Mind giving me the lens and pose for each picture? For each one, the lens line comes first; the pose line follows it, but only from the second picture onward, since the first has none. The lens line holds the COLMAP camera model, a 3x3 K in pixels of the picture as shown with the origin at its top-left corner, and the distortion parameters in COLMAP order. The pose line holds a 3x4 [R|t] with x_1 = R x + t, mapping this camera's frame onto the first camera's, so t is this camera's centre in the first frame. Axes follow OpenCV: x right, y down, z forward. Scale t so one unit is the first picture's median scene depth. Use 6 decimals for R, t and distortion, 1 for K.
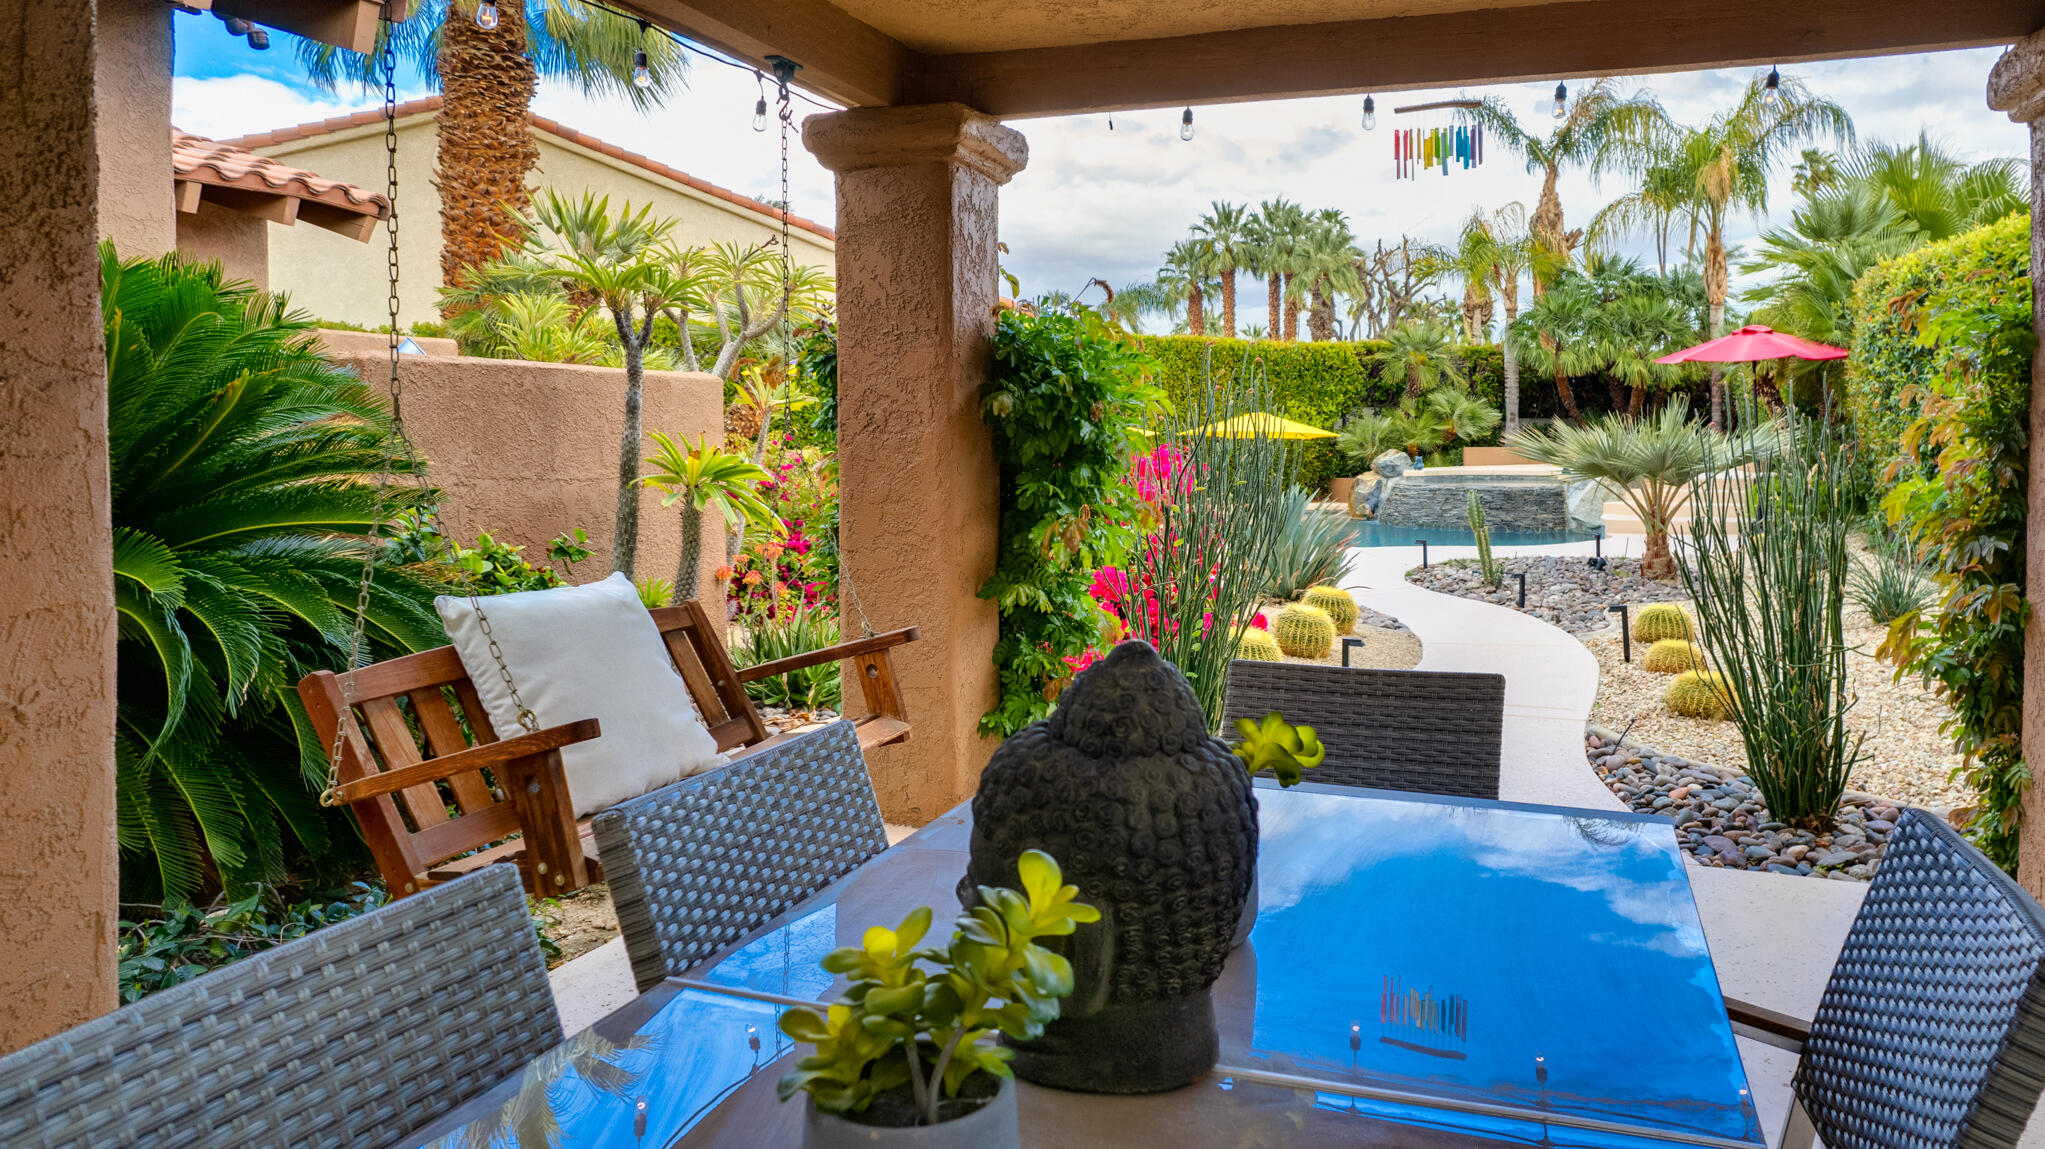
lens RADIAL K [[1522.4, 0, 1022.7], [0, 1522.4, 421.0], [0, 0, 1]] dist [-0.130352, 0.129832]
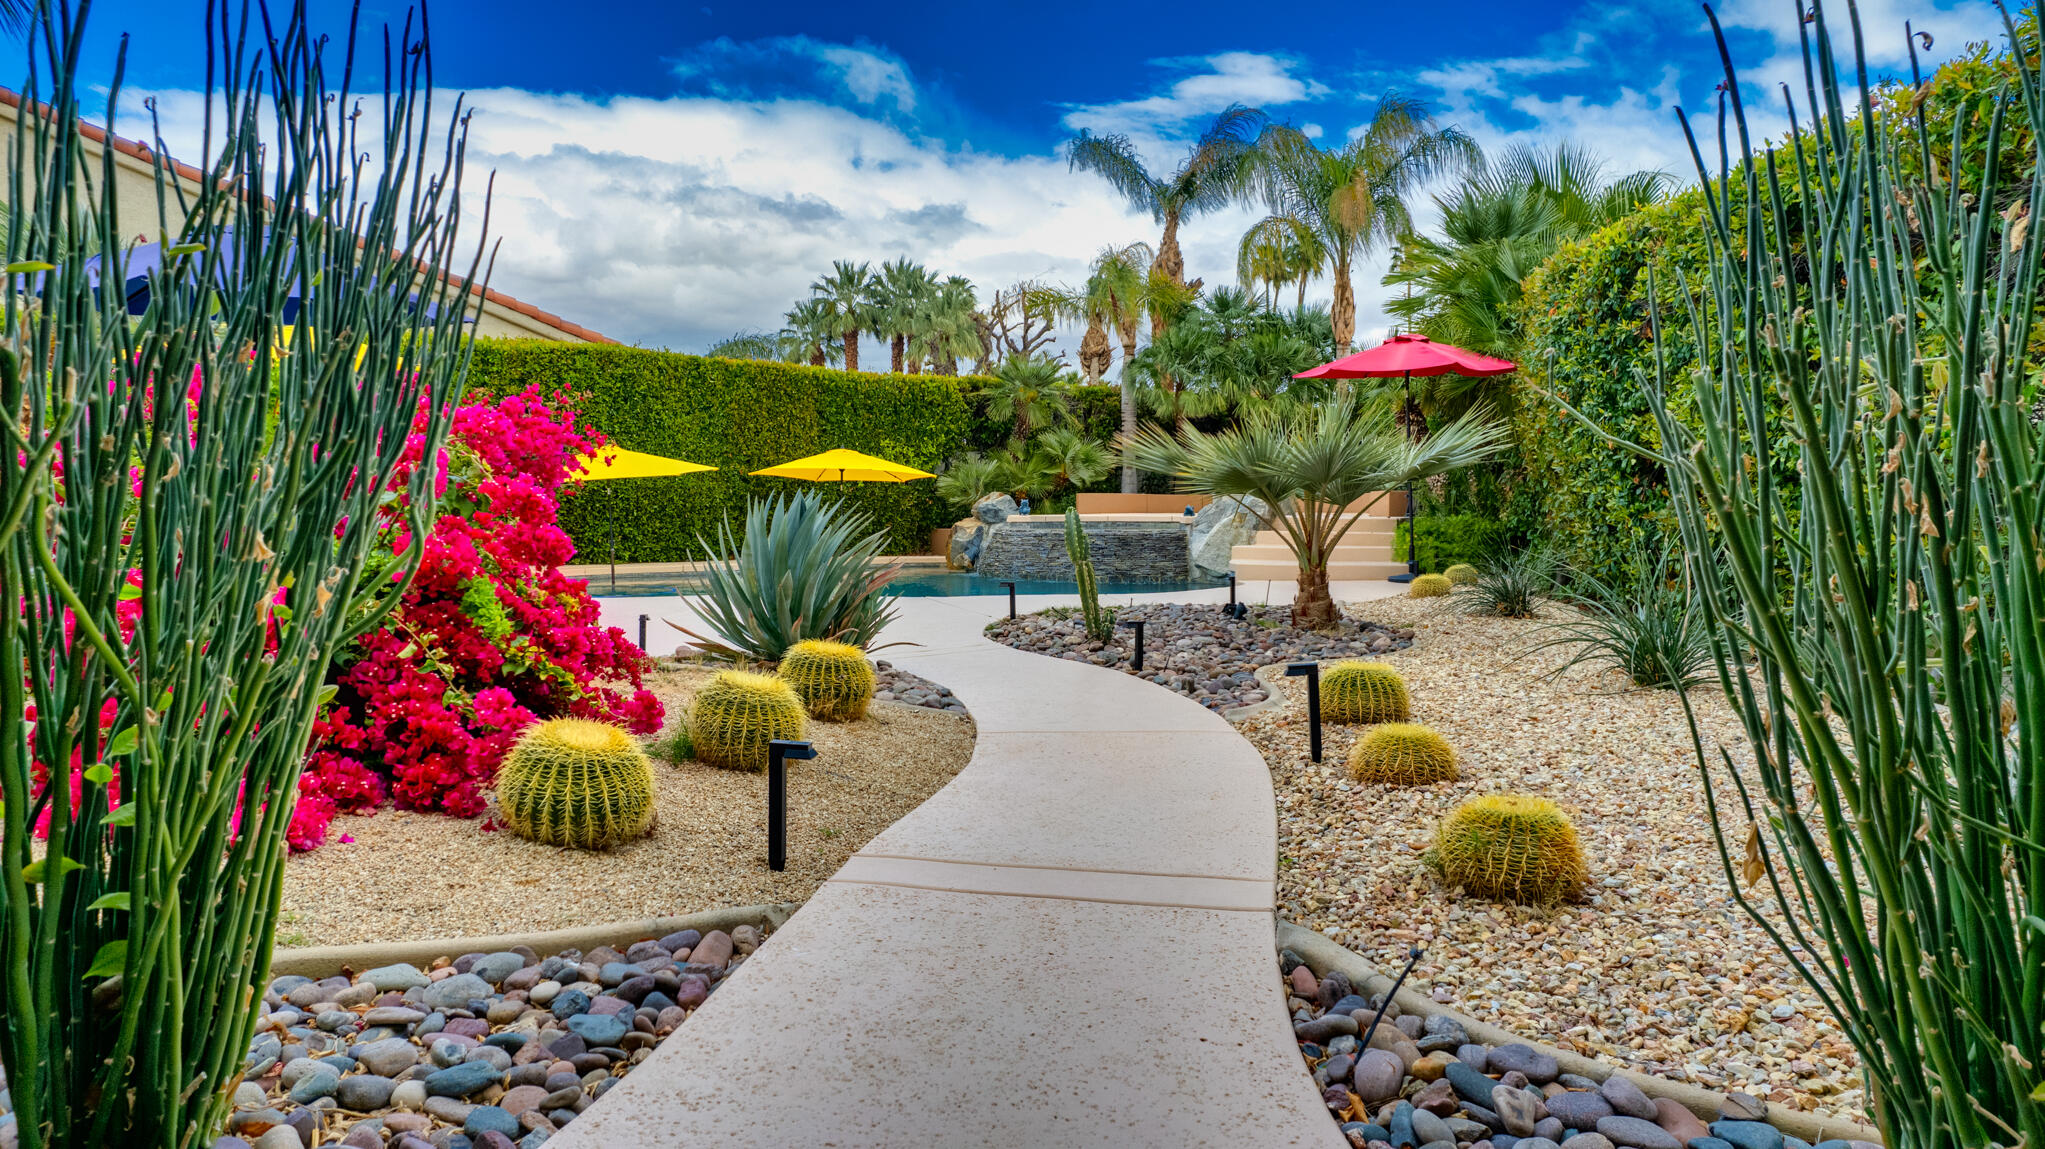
lens RADIAL K [[1287.1, 0, 1022.5], [0, 1287.1, 574.5], [0, 0, 1]] dist [-0.084396, 0.062270]
pose [[0.973646, -0.005548, 0.227996, 0.086705], [-0.004624, 0.999018, 0.044058, 0.032391], [-0.228016, -0.043951, 0.972665, 0.260577]]
